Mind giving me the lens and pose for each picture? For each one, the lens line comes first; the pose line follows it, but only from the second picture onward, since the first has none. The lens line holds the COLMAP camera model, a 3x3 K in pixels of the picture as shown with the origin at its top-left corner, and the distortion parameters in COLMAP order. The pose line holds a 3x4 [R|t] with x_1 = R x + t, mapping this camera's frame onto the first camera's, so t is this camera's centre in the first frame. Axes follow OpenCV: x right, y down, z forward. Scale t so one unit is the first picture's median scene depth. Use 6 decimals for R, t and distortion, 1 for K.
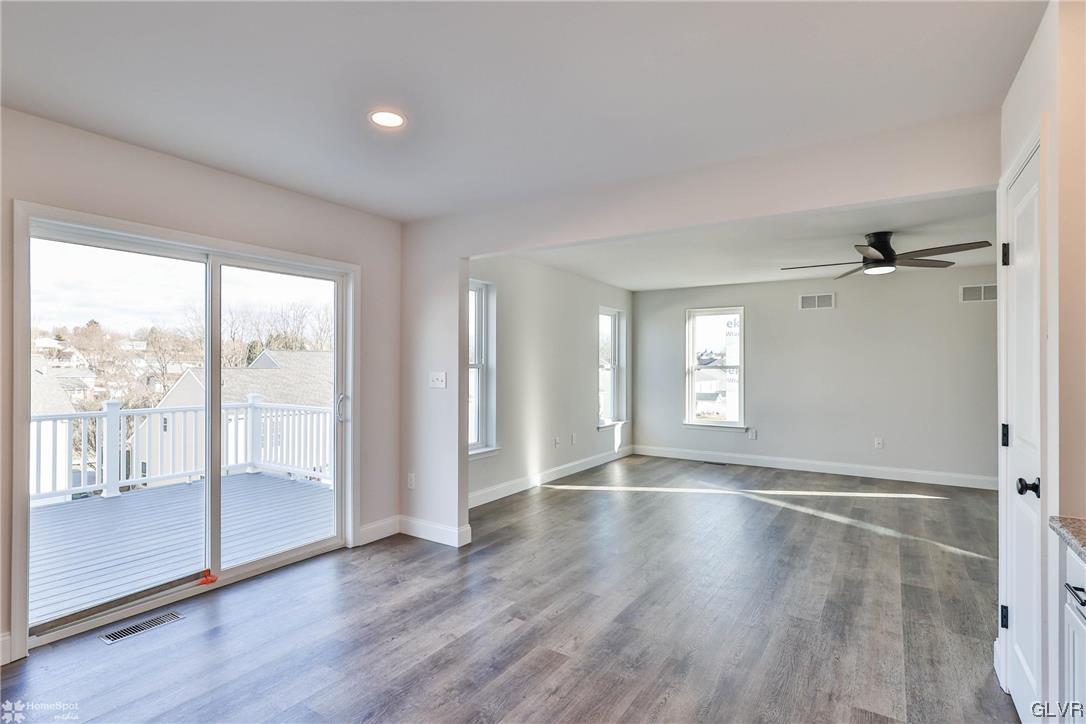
lens RADIAL K [[540.5, 0, 538.9], [0, 540.5, 366.9], [0, 0, 1]] dist [0.013050, -0.001080]
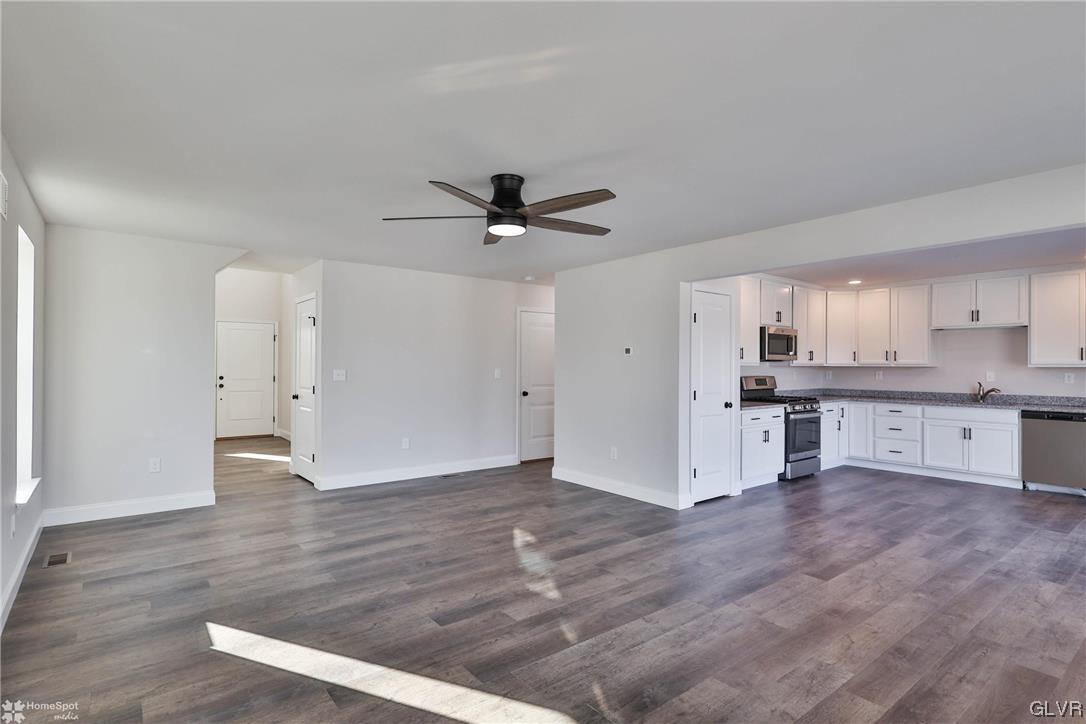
lens RADIAL K [[540.5, 0, 535.4], [0, 540.5, 363.4], [0, 0, 1]] dist [0.013050, -0.001080]
pose [[-0.943027, -0.004392, 0.332688, 0.493882], [-0.005881, 0.999977, -0.003469, -0.000092], [-0.332665, -0.005228, -0.943031, 2.322345]]
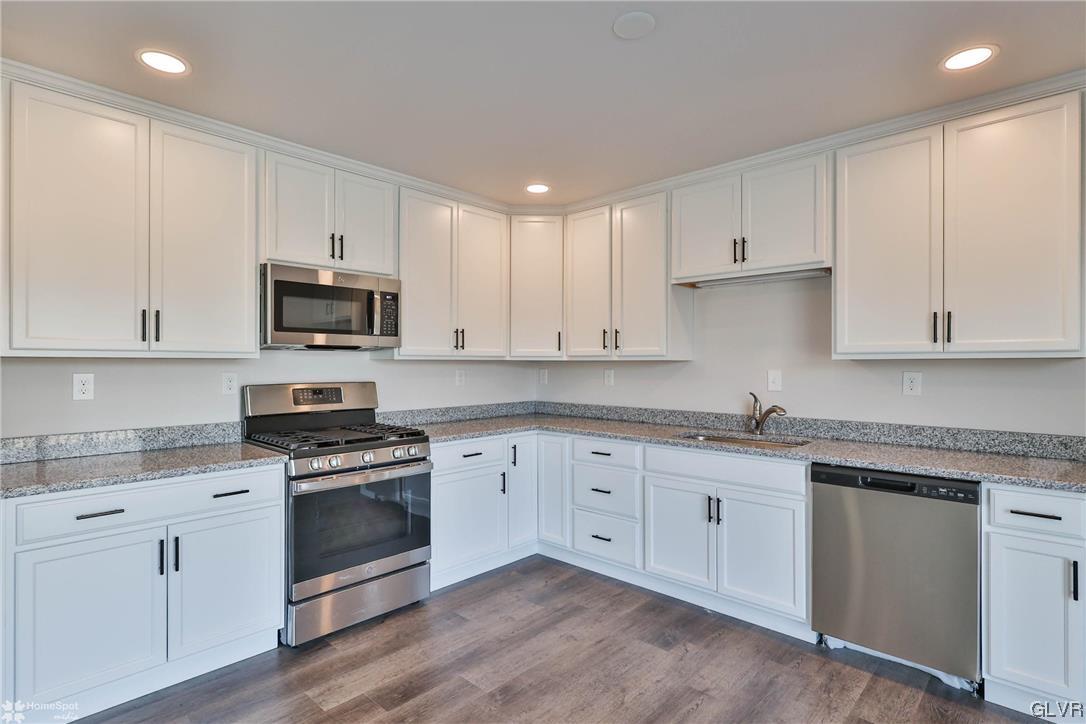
lens RADIAL K [[540.5, 0, 549.9], [0, 540.5, 363.9], [0, 0, 1]] dist [0.013050, -0.001080]
pose [[-0.982688, -0.001981, 0.185255, -0.197970], [-0.001991, 0.999998, 0.000137, 0.003591], [-0.185255, -0.000234, -0.982690, 0.905307]]
